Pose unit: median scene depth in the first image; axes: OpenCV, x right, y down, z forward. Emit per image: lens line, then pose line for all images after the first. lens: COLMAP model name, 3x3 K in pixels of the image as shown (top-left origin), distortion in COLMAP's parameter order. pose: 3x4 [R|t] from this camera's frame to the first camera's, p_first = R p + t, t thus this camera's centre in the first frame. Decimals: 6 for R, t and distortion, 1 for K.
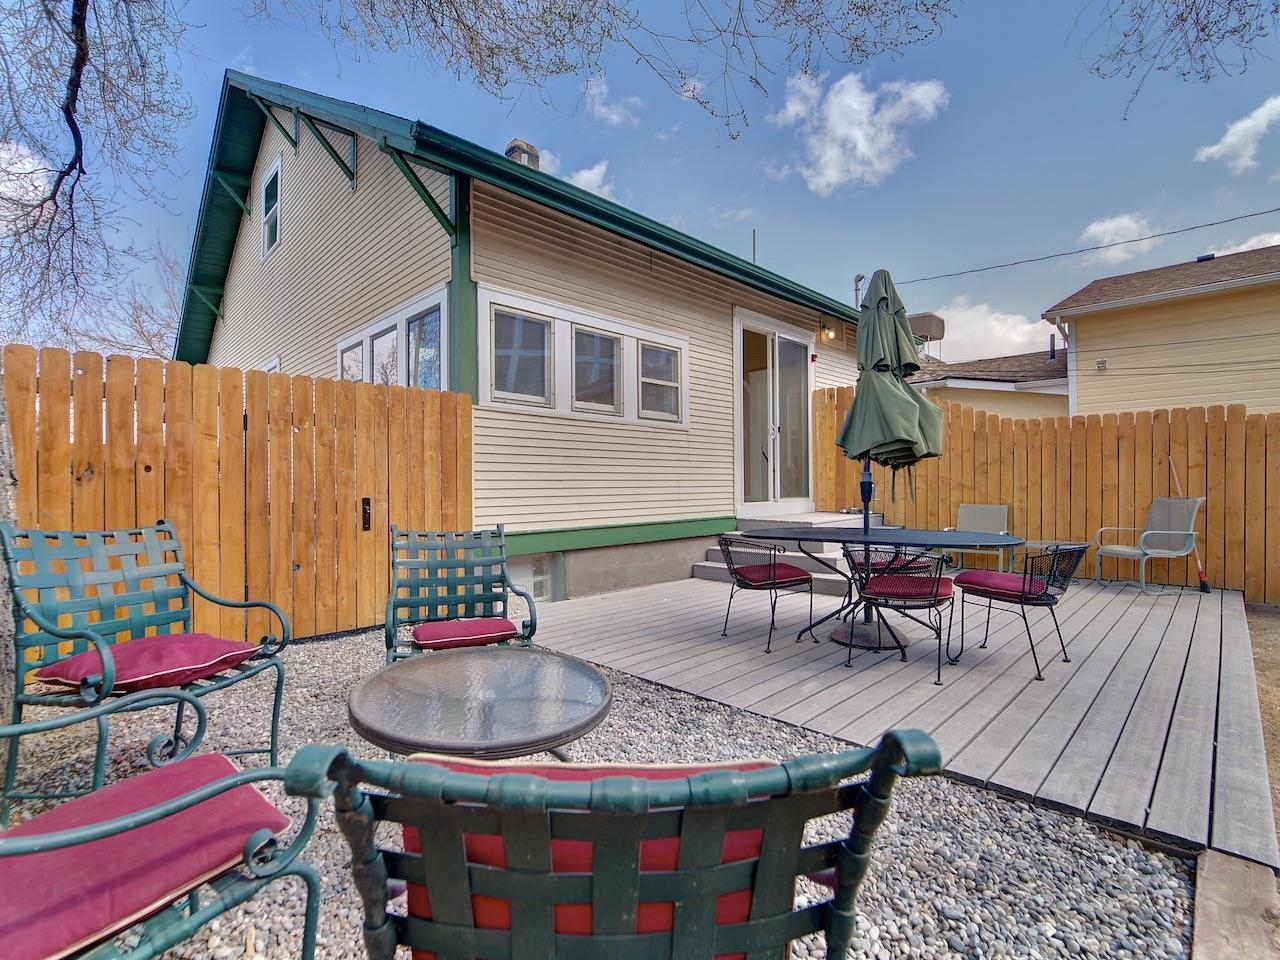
lens RADIAL K [[593.1, 0, 643.7], [0, 593.1, 481.8], [0, 0, 1]] dist [-0.002206, -0.000597]
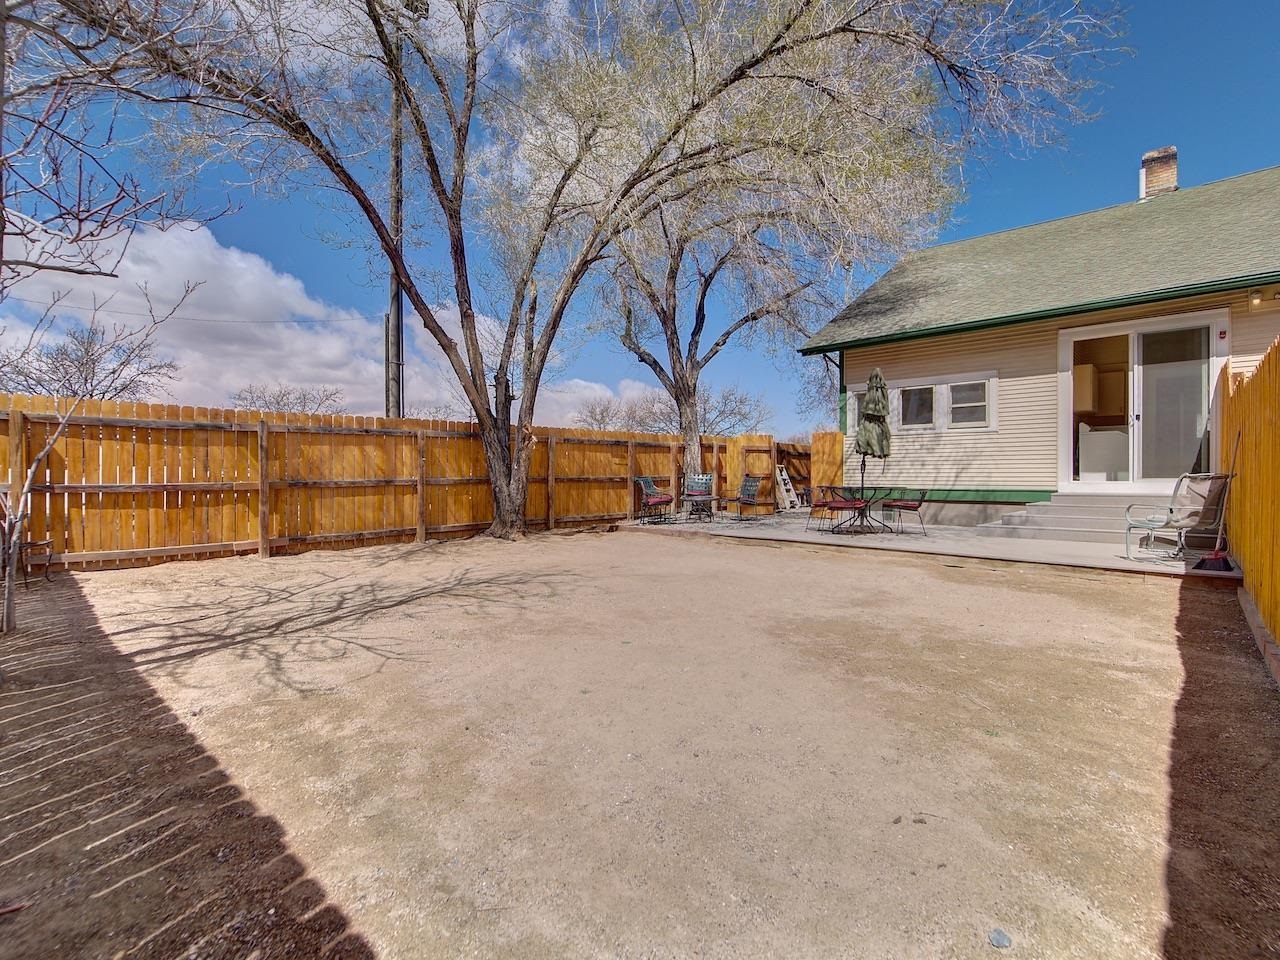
lens RADIAL K [[593.1, 0, 643.7], [0, 593.1, 481.8], [0, 0, 1]] dist [-0.002206, -0.000597]
pose [[0.037813, 0.003805, -0.999278, 1.461959], [-0.003337, 0.999988, 0.003681, 0.037828], [0.999279, 0.003195, 0.037825, 0.042412]]
